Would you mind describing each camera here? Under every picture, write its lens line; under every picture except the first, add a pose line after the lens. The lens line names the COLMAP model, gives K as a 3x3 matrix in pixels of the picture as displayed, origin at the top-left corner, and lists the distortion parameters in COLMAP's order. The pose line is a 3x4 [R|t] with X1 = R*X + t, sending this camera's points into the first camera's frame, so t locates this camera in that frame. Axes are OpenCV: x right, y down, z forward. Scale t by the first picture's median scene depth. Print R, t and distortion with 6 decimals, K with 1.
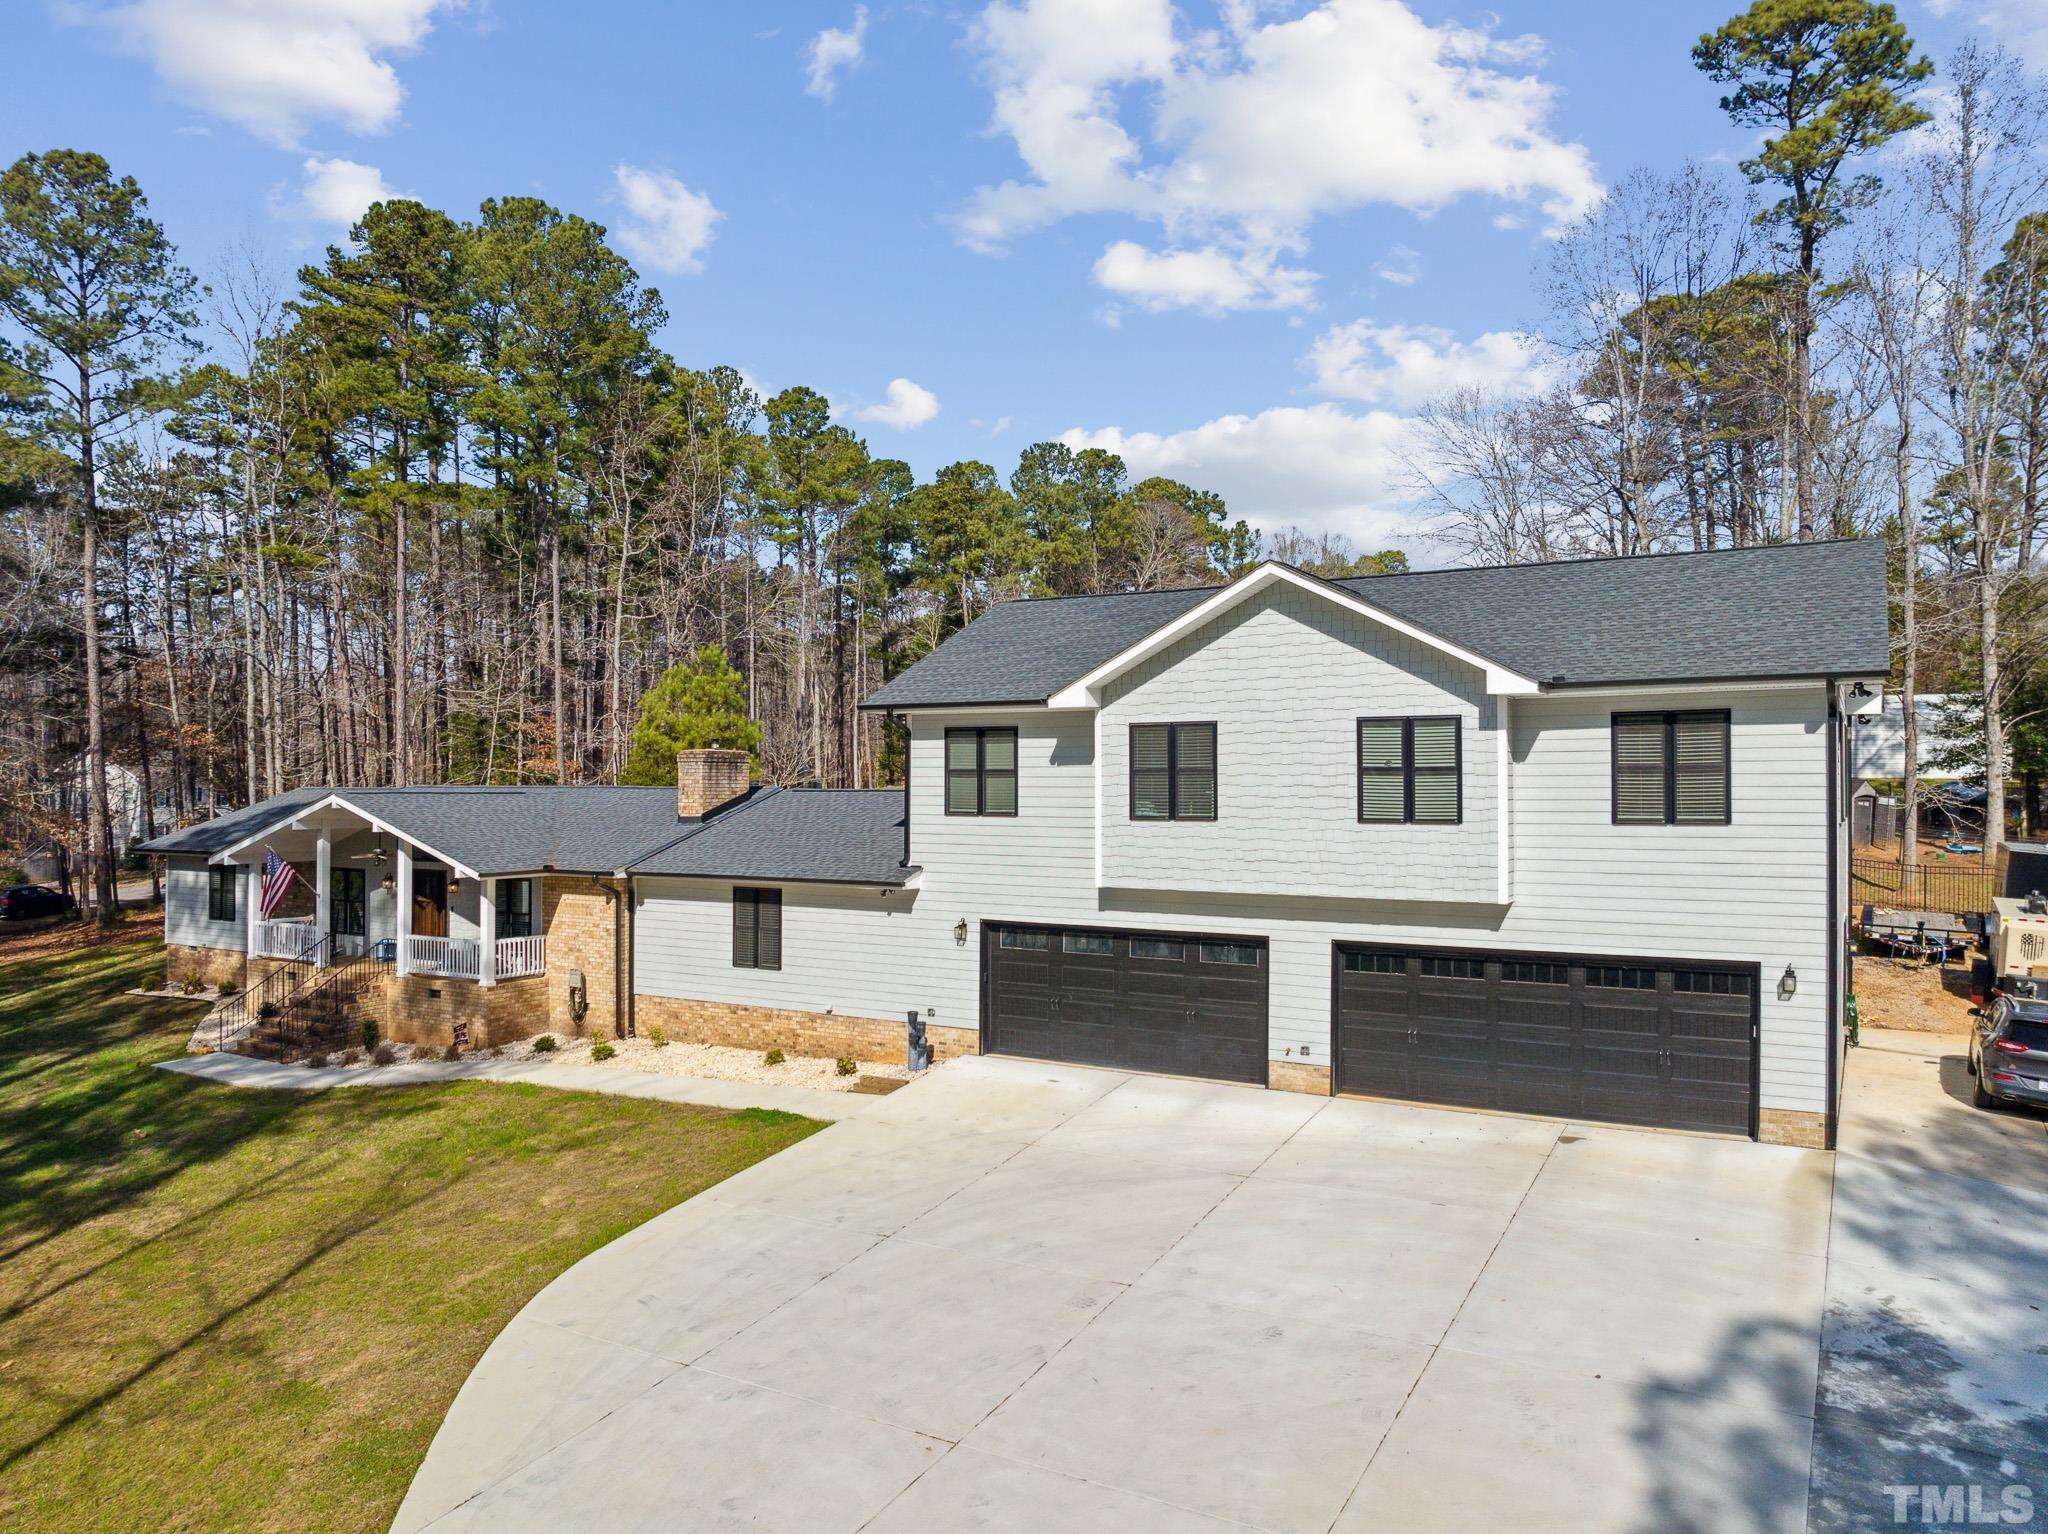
lens RADIAL K [[1443.4, 0, 1024.0], [0, 1443.4, 767.0], [0, 0, 1]] dist [-0.000706, -0.080970]
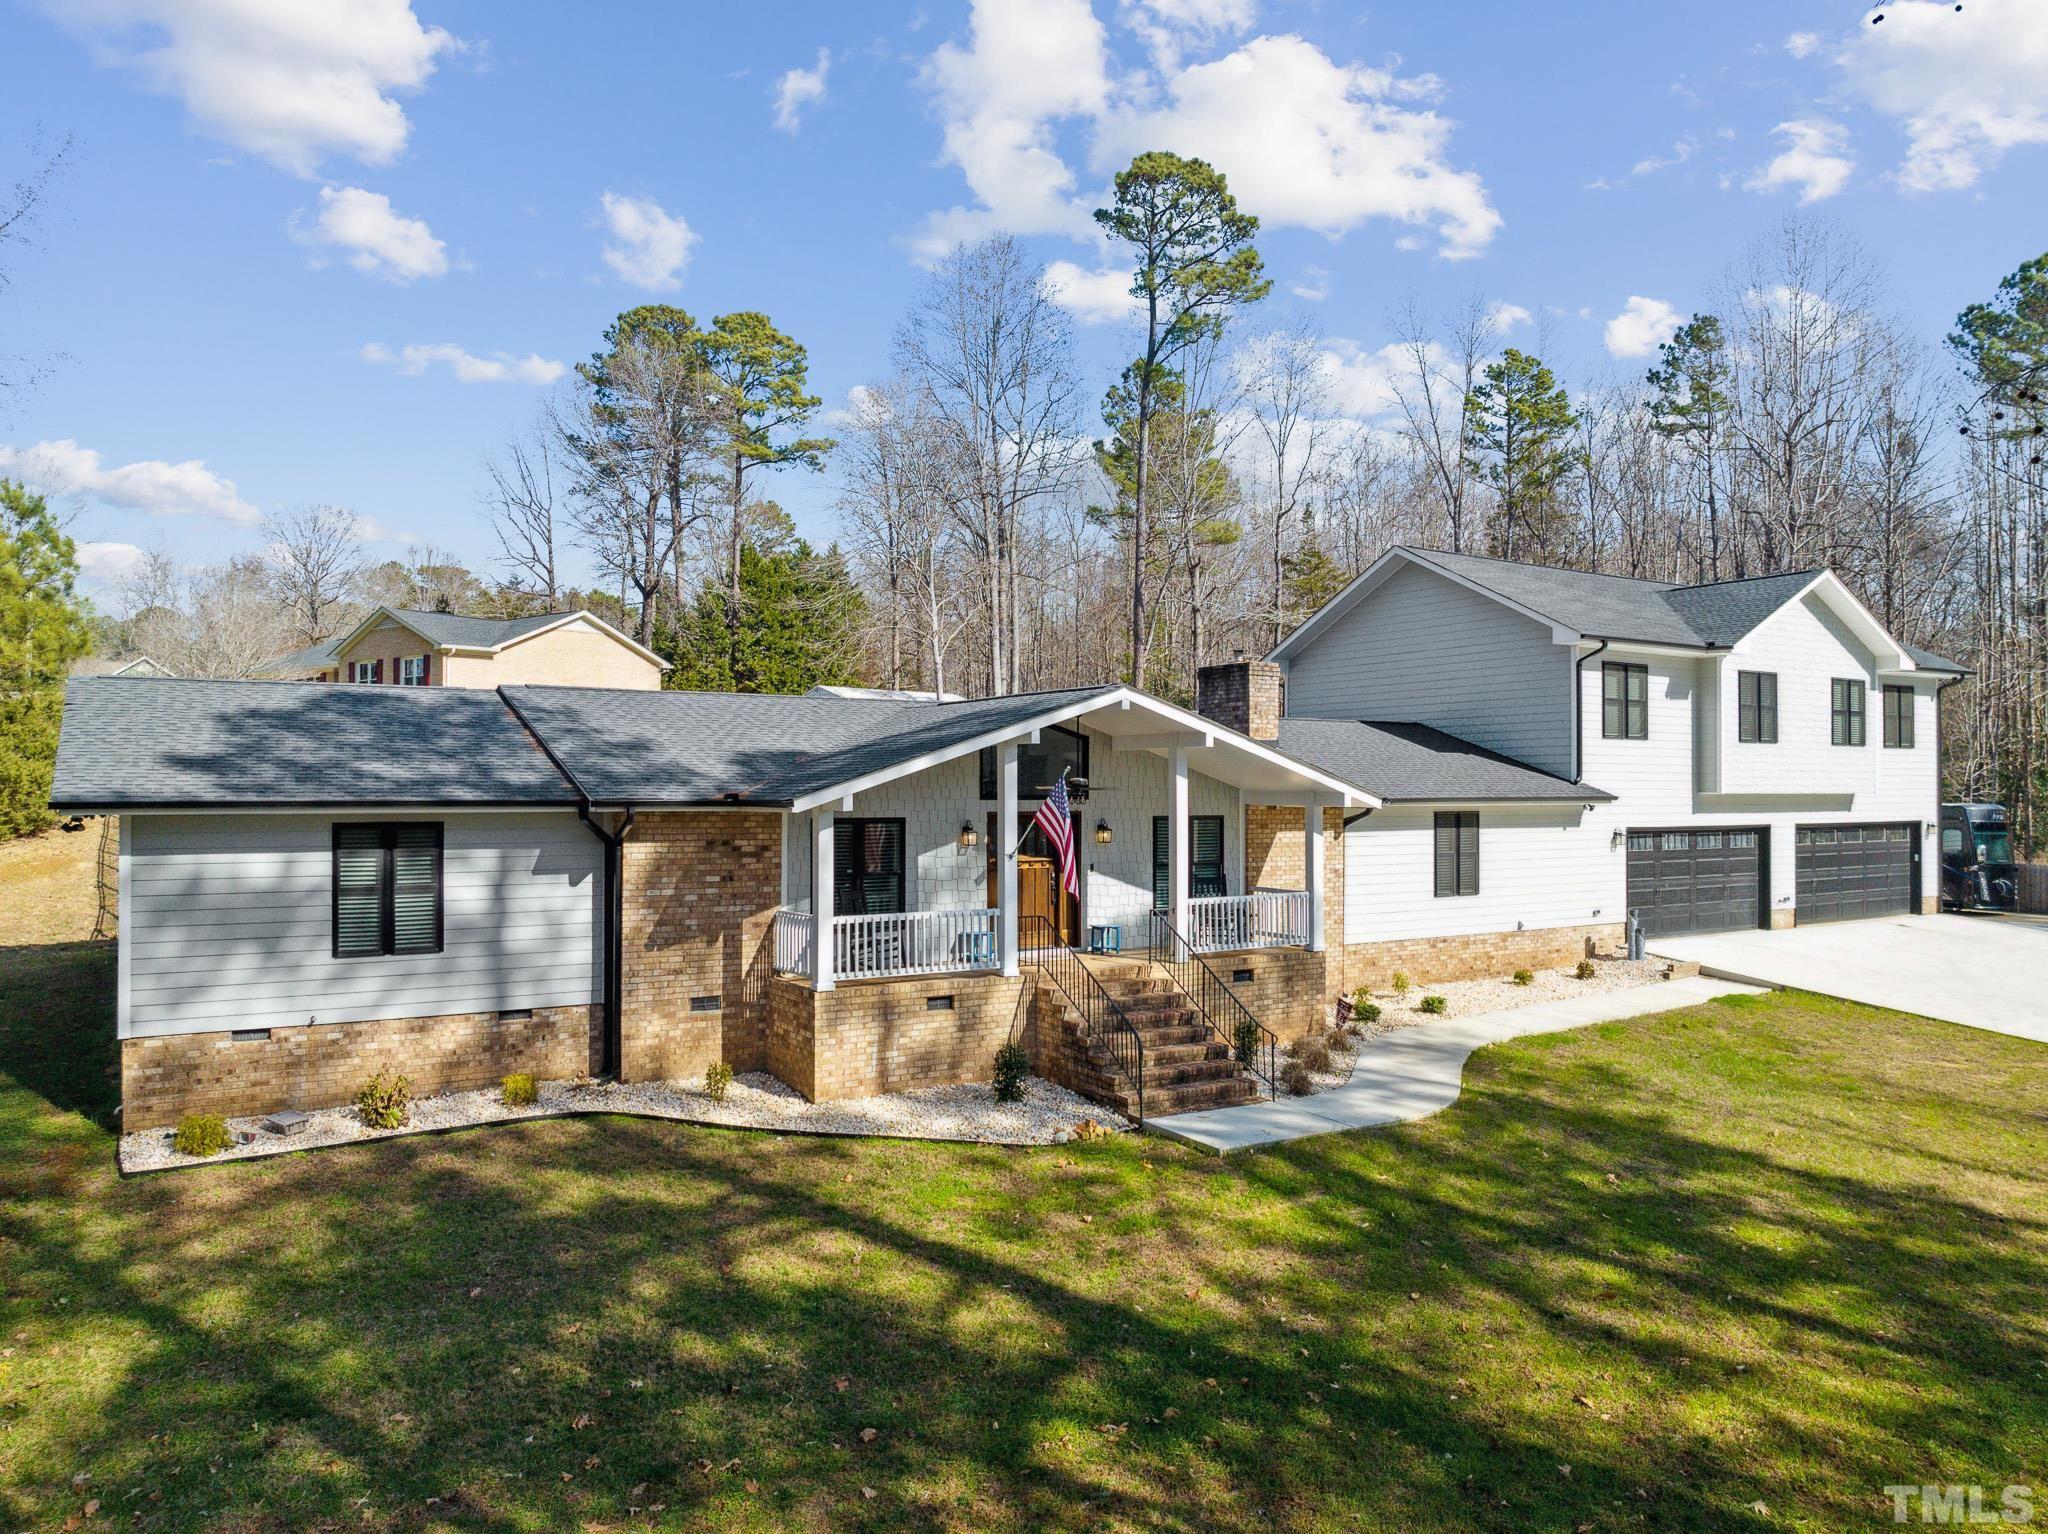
lens RADIAL K [[1443.4, 0, 1024.0], [0, 1443.4, 767.0], [0, 0, 1]] dist [-0.000706, -0.080970]
pose [[0.451235, 0.010168, 0.892347, -1.221285], [-0.015293, 0.999876, -0.003660, 0.064591], [-0.892274, -0.011995, 0.451335, 0.861354]]
